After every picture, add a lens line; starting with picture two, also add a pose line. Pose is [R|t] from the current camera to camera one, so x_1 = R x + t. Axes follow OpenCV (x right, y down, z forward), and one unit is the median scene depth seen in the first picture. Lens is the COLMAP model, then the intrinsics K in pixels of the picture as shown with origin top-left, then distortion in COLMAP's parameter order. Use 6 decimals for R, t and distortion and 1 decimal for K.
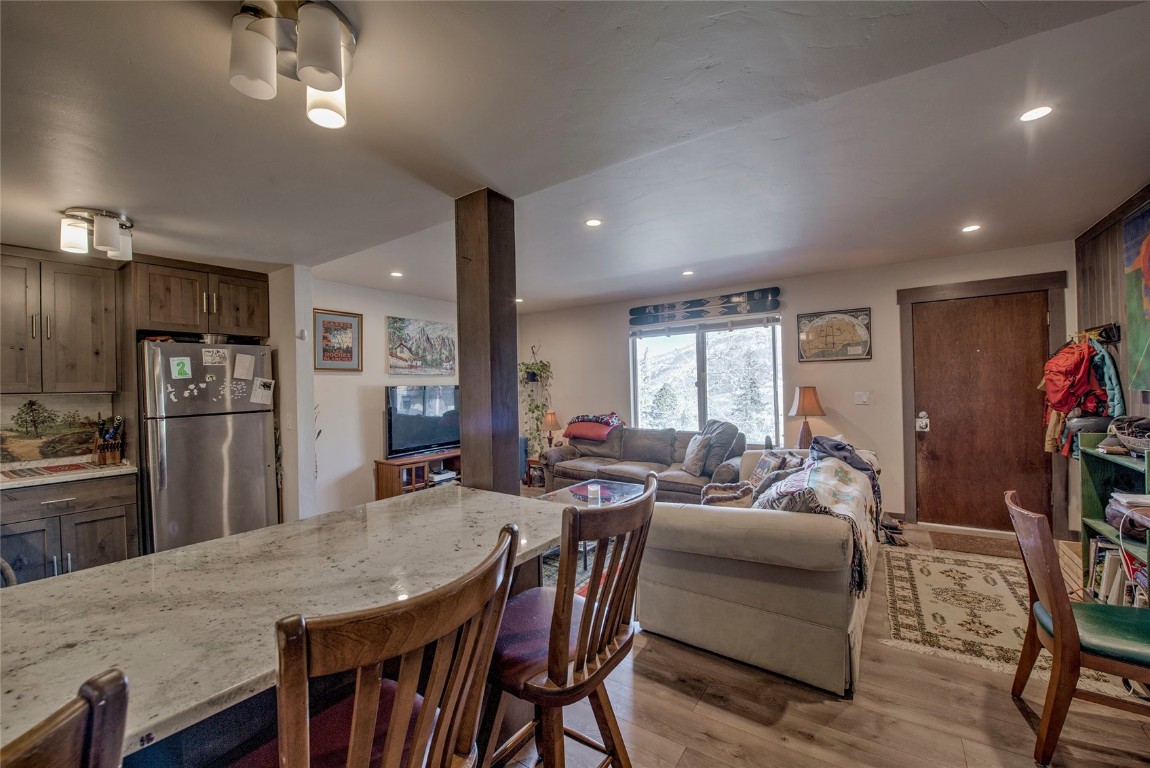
lens RADIAL K [[459.2, 0, 572.6], [0, 459.2, 383.4], [0, 0, 1]] dist [-0.014910, -0.002687]
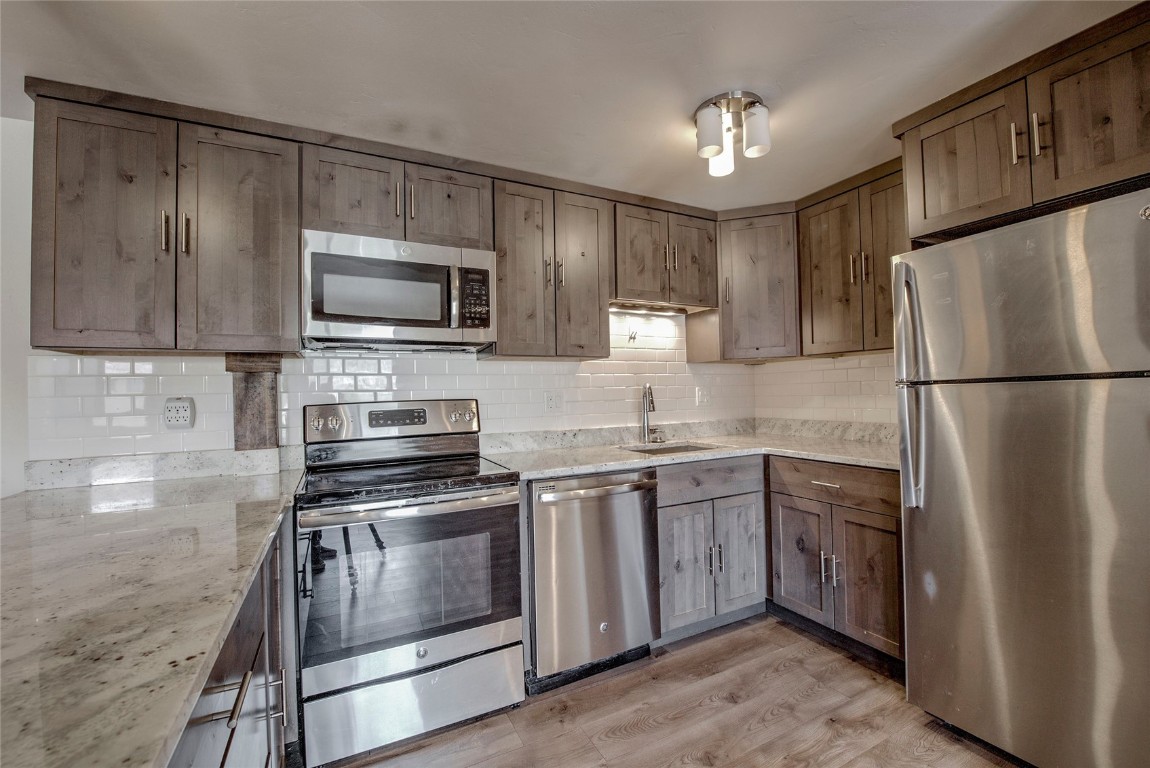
lens RADIAL K [[472.9, 0, 576.6], [0, 472.9, 385.8], [0, 0, 1]] dist [-0.019873, -0.001437]
pose [[-0.476699, 0.019382, -0.878853, -0.196431], [0.036680, 0.999325, 0.002144, 0.066272], [0.878301, -0.031214, -0.477088, 0.970673]]
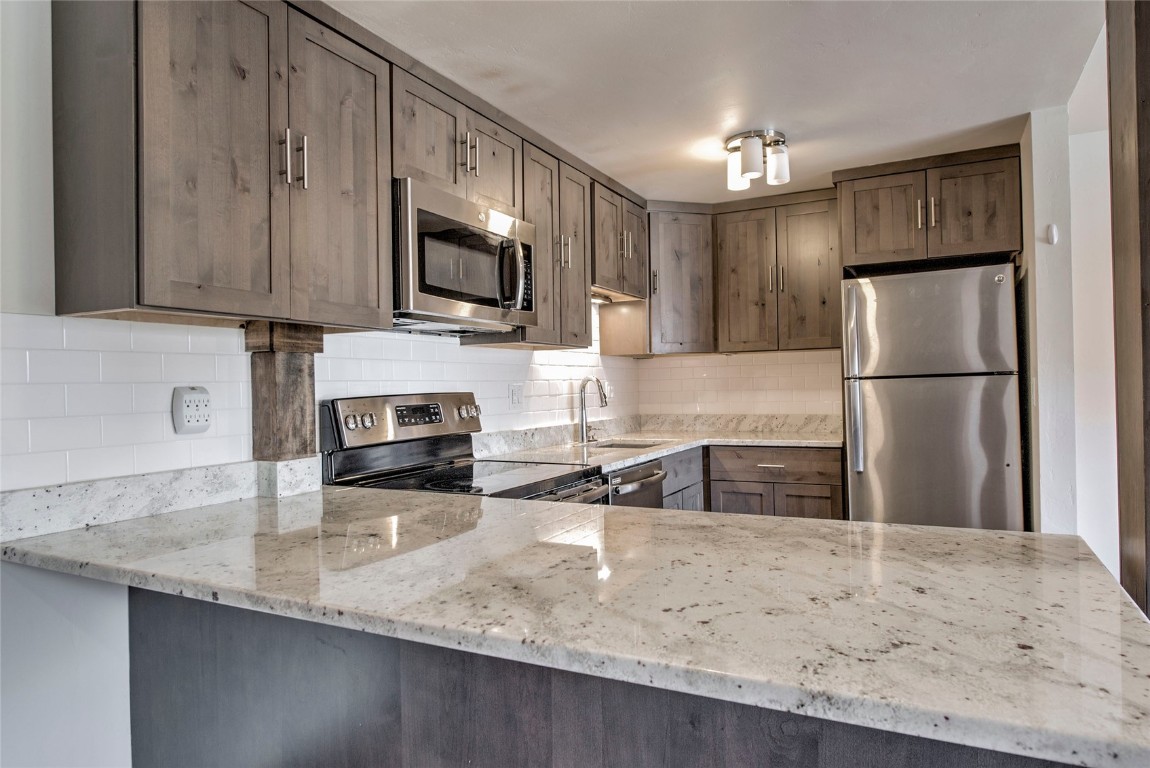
lens RADIAL K [[708.8, 0, 573.4], [0, 708.8, 383.5], [0, 0, 1]] dist [0.000697, -0.000952]
pose [[0.125695, 0.016275, -0.991935, 0.229005], [0.021432, 0.999588, 0.019117, 0.054765], [0.991837, -0.023662, 0.125295, 0.401049]]
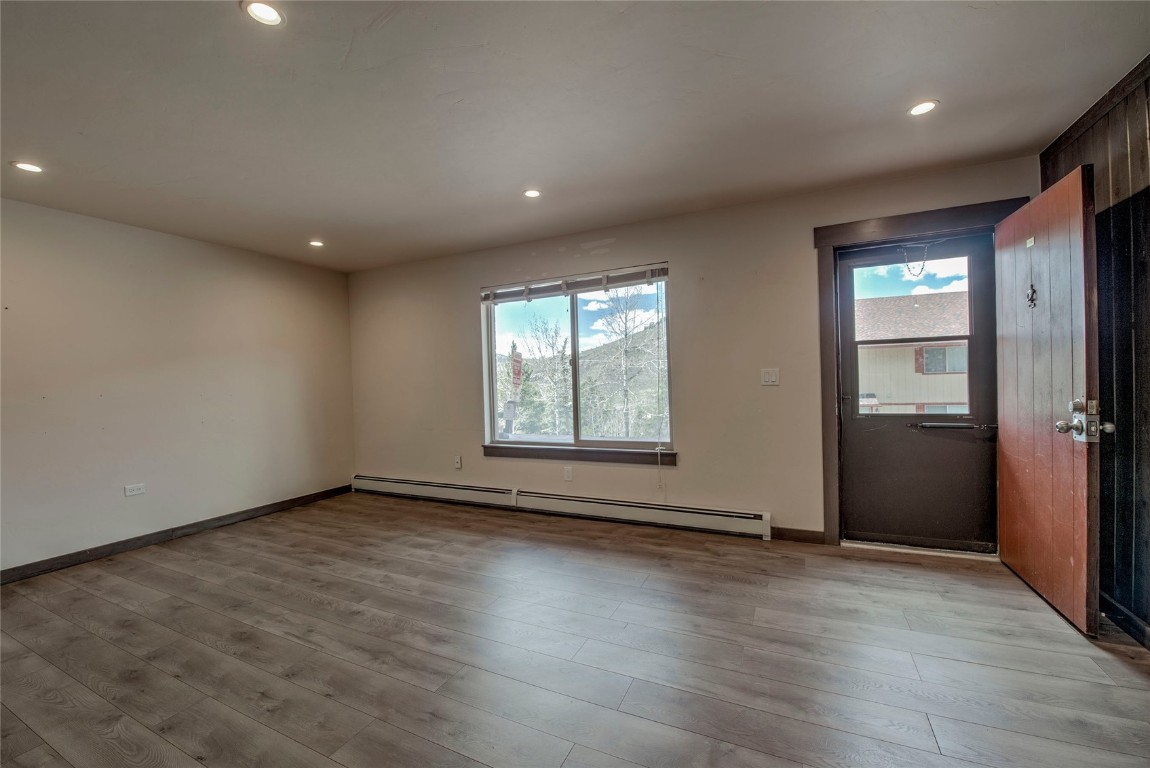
lens RADIAL K [[459.2, 0, 575.3], [0, 459.2, 387.7], [0, 0, 1]] dist [-0.014910, -0.002687]
pose [[0.987746, -0.007726, 0.155877, 0.348994], [0.004489, 0.999767, 0.021106, 0.055268], [-0.156004, -0.020147, 0.987551, 0.529932]]
